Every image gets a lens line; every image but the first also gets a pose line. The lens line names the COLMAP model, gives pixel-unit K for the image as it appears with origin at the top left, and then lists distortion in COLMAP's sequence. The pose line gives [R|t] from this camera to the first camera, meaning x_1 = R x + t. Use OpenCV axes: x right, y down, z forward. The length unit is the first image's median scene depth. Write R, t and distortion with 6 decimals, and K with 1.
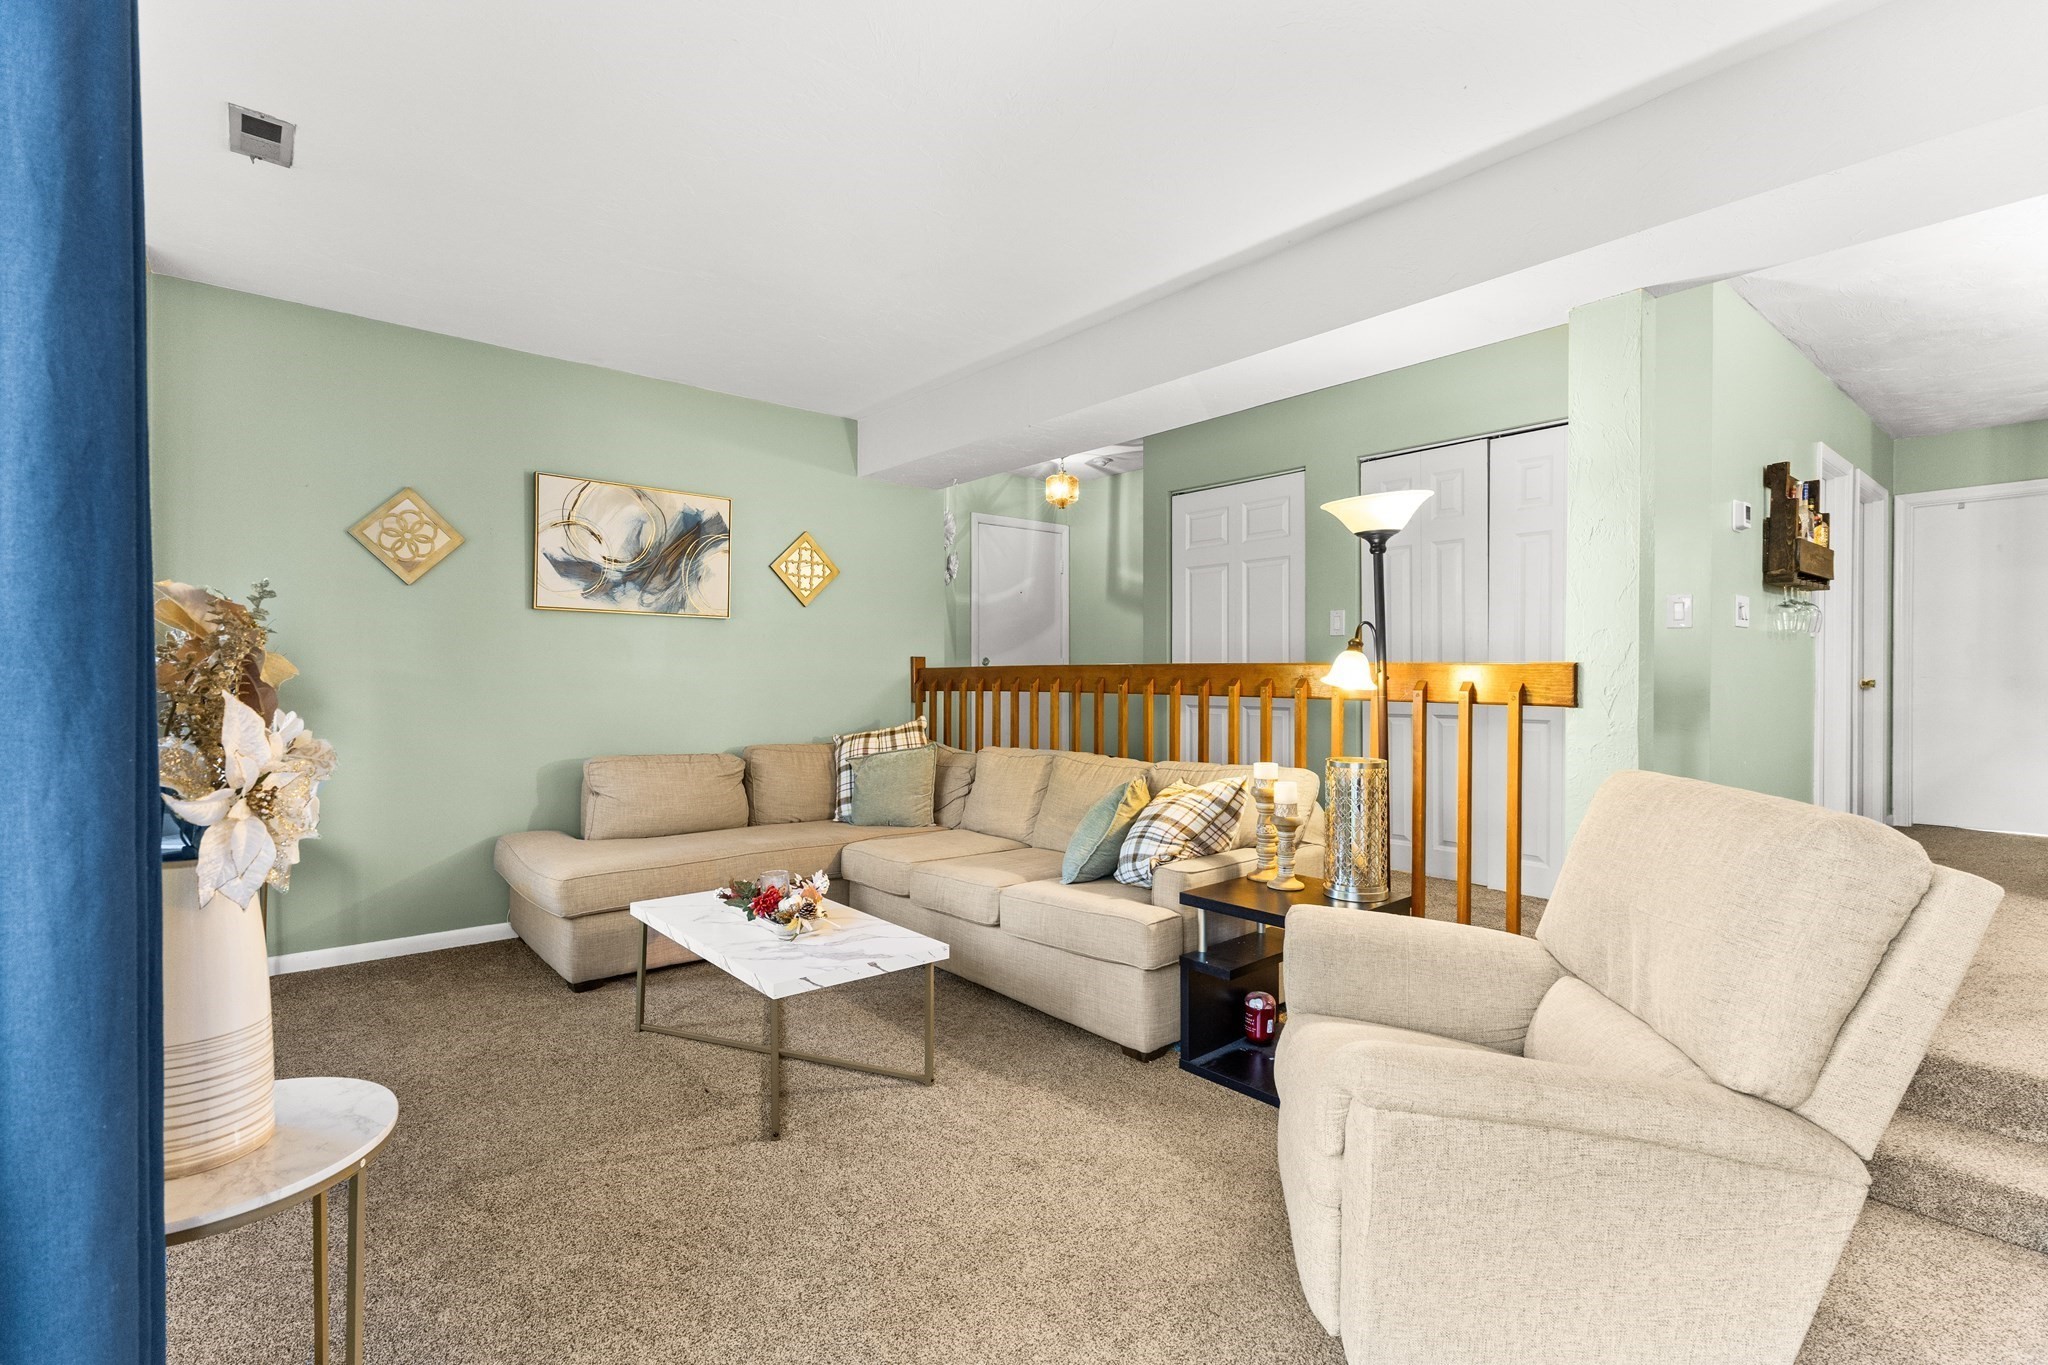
lens RADIAL K [[946.8, 0, 1010.0], [0, 946.8, 672.3], [0, 0, 1]] dist [0.009304, -0.000977]
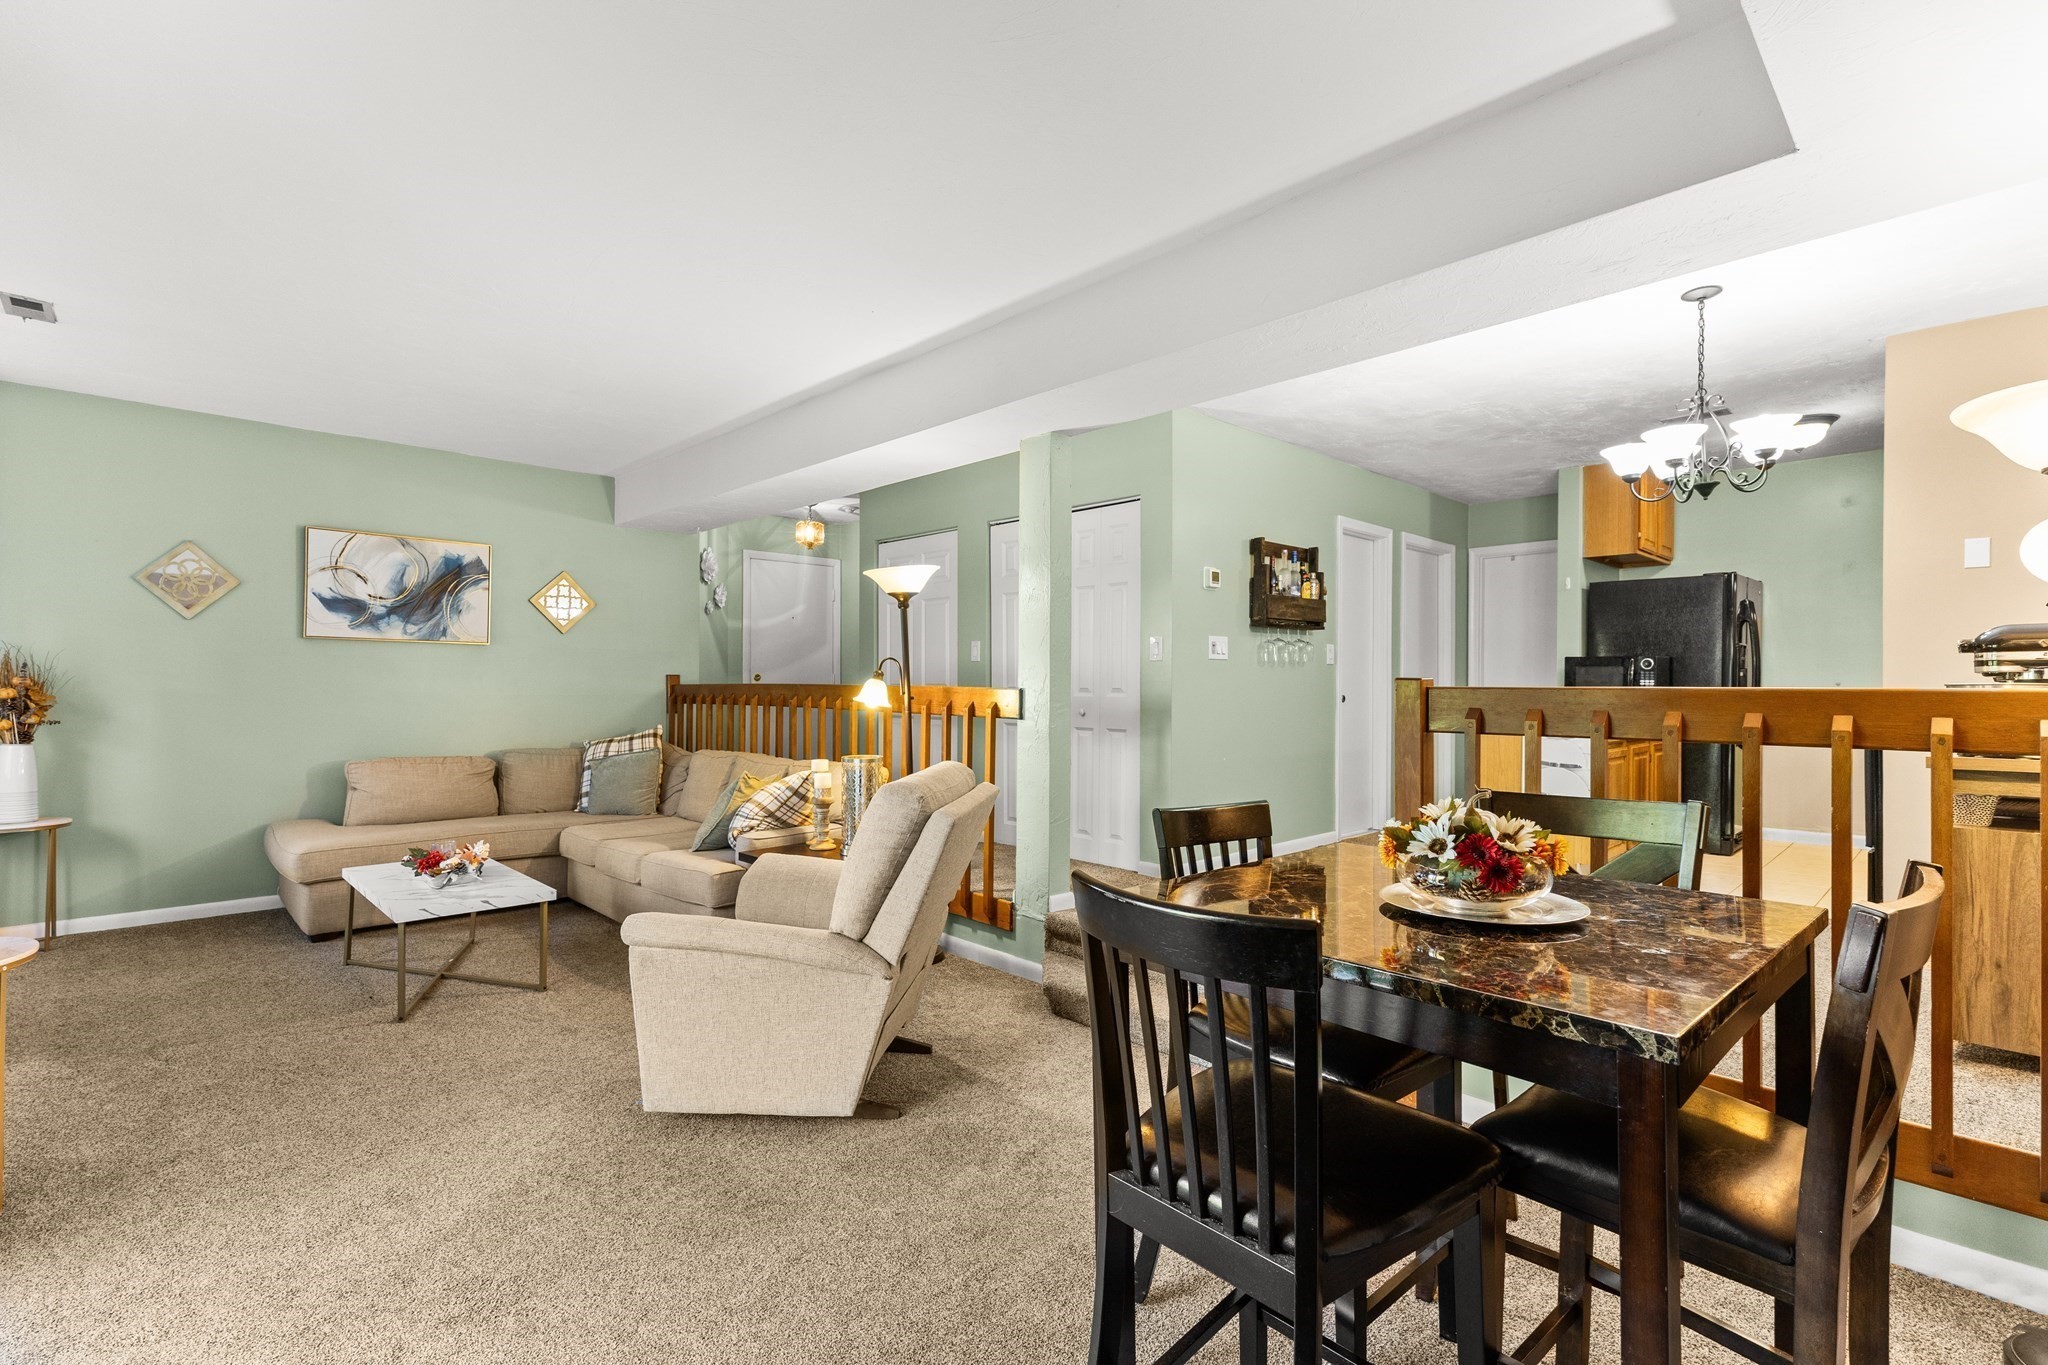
lens RADIAL K [[946.8, 0, 1016.4], [0, 946.8, 671.8], [0, 0, 1]] dist [0.009304, -0.000977]
pose [[0.997686, 0.003111, 0.067917, 0.328092], [-0.002646, 0.999972, -0.006936, -0.016763], [-0.067937, 0.006740, 0.997667, -0.282794]]
